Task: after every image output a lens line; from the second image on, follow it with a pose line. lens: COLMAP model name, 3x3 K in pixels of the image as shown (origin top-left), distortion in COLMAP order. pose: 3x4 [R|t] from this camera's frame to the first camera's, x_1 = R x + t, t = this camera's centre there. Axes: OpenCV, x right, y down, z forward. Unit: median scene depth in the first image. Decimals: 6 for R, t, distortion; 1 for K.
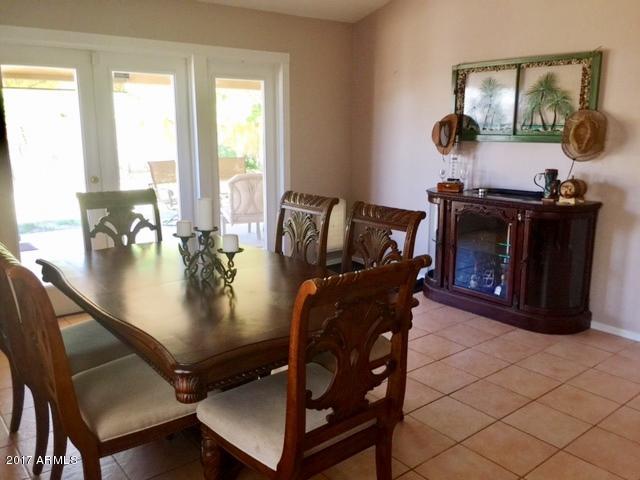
lens RADIAL K [[541.7, 0, 319.4], [0, 541.7, 240.1], [0, 0, 1]] dist [0.029384, -0.046733]
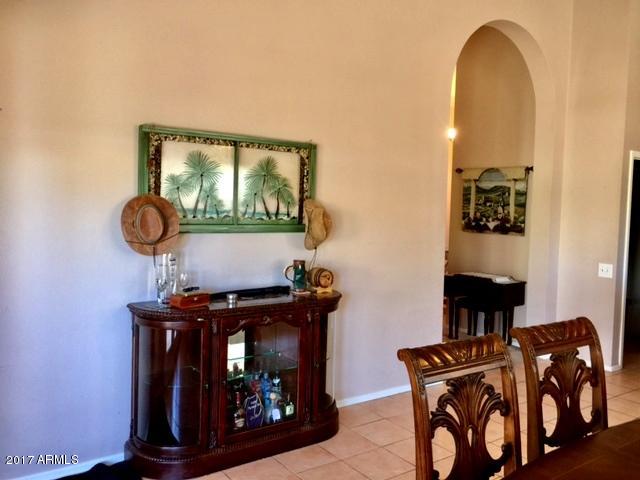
lens RADIAL K [[541.7, 0, 320.5], [0, 541.7, 236.9], [0, 0, 1]] dist [0.029384, -0.046733]
pose [[0.065896, -0.052033, 0.996469, -0.476441], [0.180284, 0.982825, 0.039398, -0.193339], [-0.981405, 0.177051, 0.074145, 0.858107]]
